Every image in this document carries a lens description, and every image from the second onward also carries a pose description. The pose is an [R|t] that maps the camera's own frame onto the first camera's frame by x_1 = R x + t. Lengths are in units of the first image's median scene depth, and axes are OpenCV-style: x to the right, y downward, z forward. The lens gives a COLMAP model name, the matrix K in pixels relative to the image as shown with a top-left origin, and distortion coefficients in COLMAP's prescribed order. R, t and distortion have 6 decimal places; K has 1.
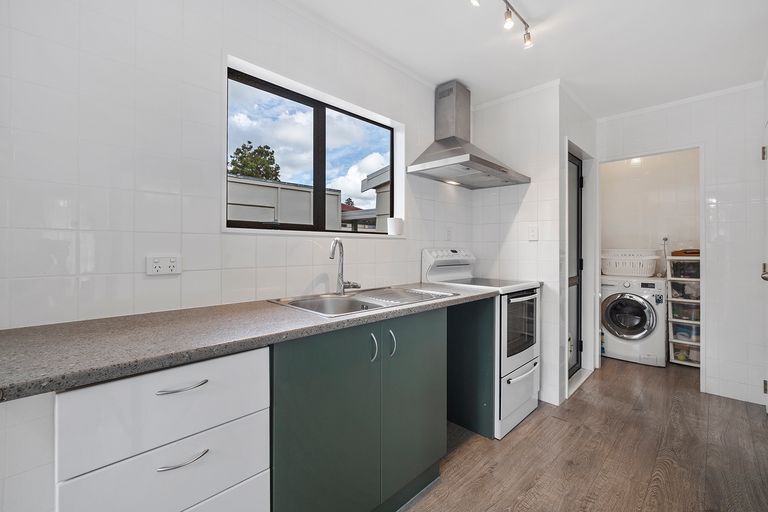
lens RADIAL K [[330.3, 0, 383.9], [0, 330.3, 250.3], [0, 0, 1]] dist [0.000834, 0.000140]
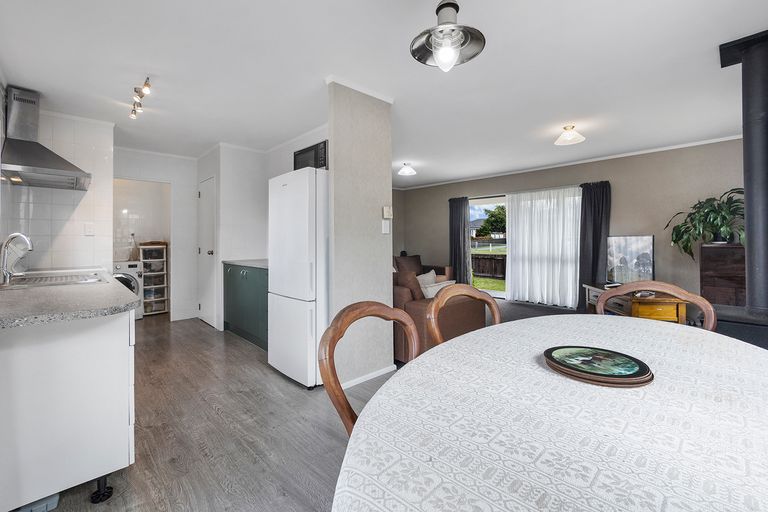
lens RADIAL K [[330.3, 0, 383.9], [0, 330.3, 250.3], [0, 0, 1]] dist [0.000834, 0.000140]
pose [[0.024912, -0.030642, 0.999220, -0.676724], [-0.000368, 0.999530, 0.030661, -0.009666], [-0.999690, -0.001131, 0.024889, -0.153531]]
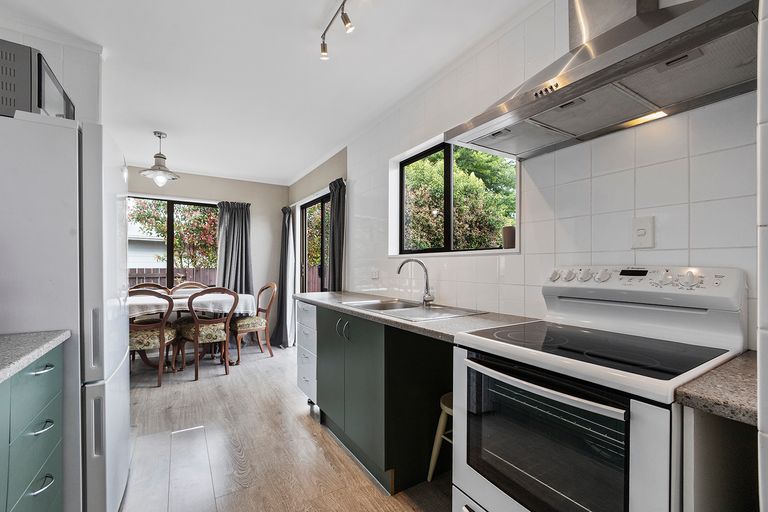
lens RADIAL K [[330.3, 0, 383.9], [0, 330.3, 250.3], [0, 0, 1]] dist [0.000834, 0.000140]
pose [[-0.225545, -0.040173, -0.973404, 0.671178], [0.002865, 0.999118, -0.041898, -0.008566], [0.974229, -0.012239, -0.225231, 0.690795]]
